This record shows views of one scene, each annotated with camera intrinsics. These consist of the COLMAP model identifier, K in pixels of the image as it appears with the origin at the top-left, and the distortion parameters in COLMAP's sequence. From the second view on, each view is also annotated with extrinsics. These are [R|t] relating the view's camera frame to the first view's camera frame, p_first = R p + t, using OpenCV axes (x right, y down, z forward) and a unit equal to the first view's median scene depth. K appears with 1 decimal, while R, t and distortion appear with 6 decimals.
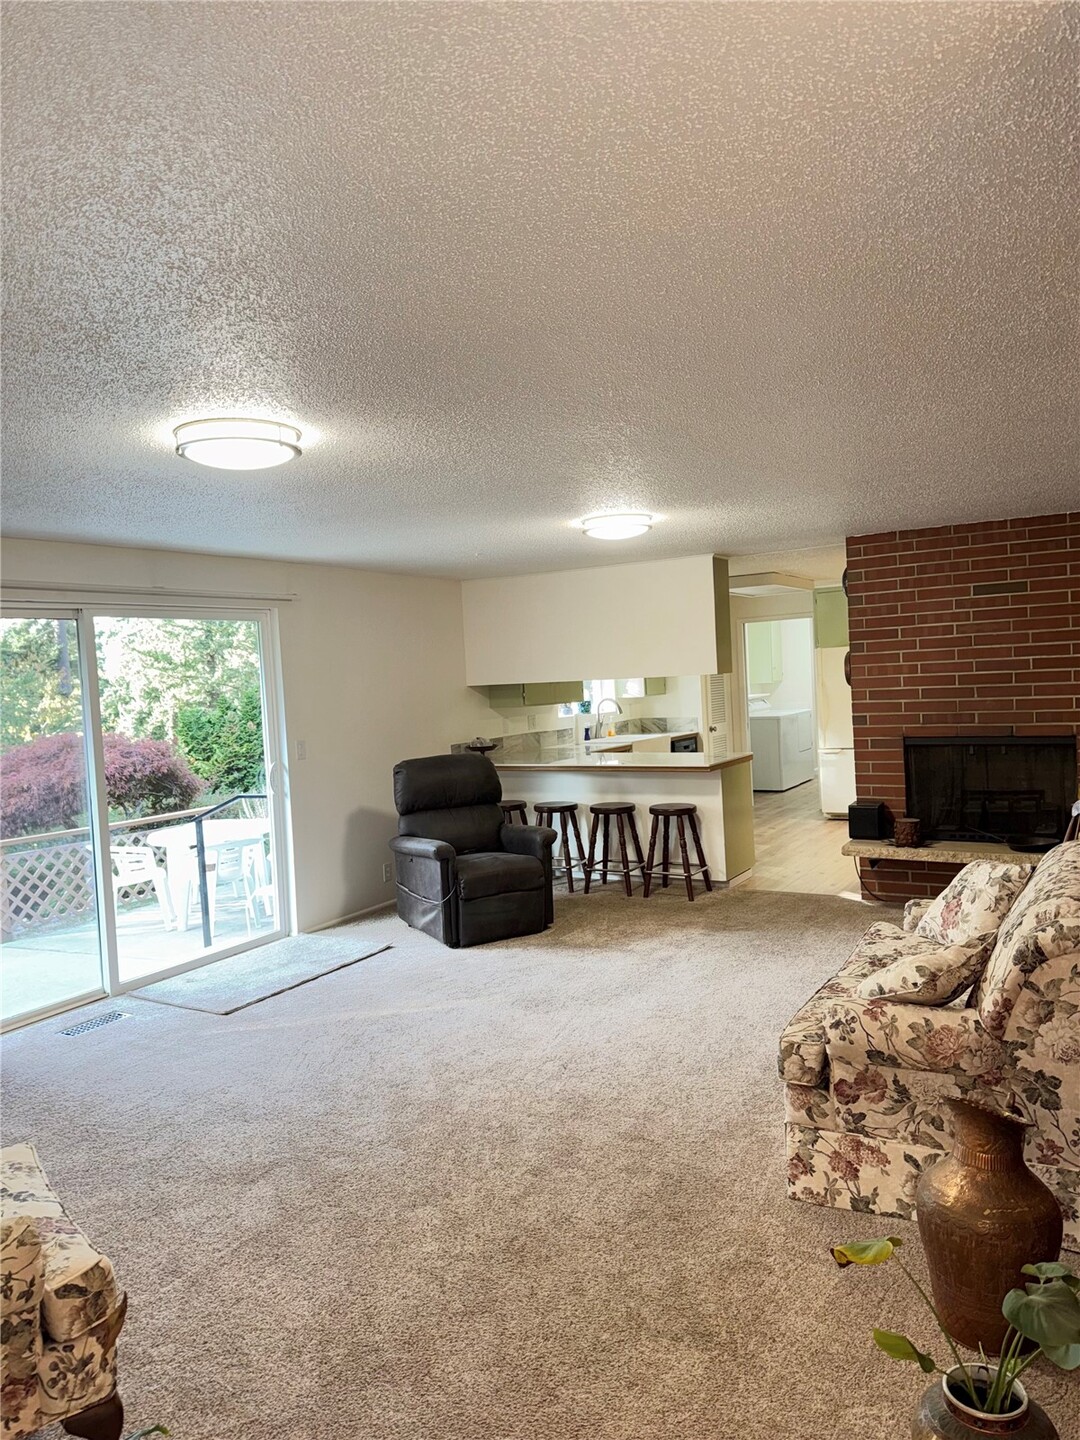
lens RADIAL K [[1013.7, 0, 540.3], [0, 1013.7, 720.4], [0, 0, 1]] dist [0.000547, 0.000138]
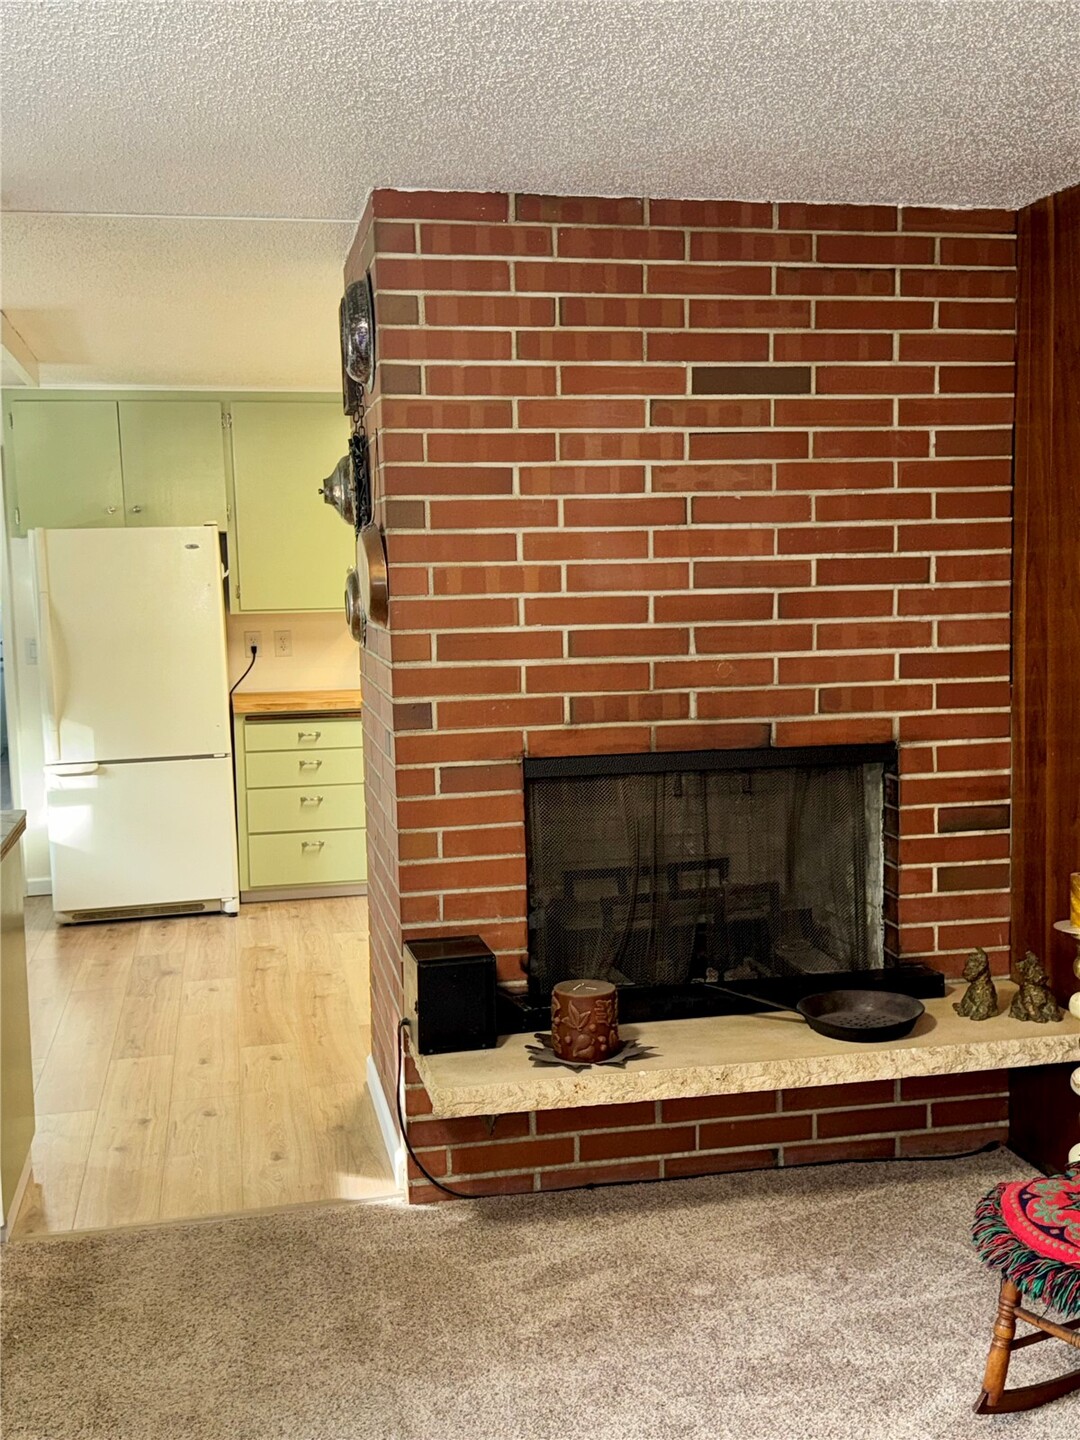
lens RADIAL K [[1574.5, 0, 543.2], [0, 1574.5, 720.0], [0, 0, 1]] dist [0.148155, 0.000000]
pose [[0.724163, -0.039016, 0.688524, -0.041231], [0.010304, 0.998899, 0.045767, -0.025440], [-0.689552, -0.026049, 0.723768, 0.586915]]
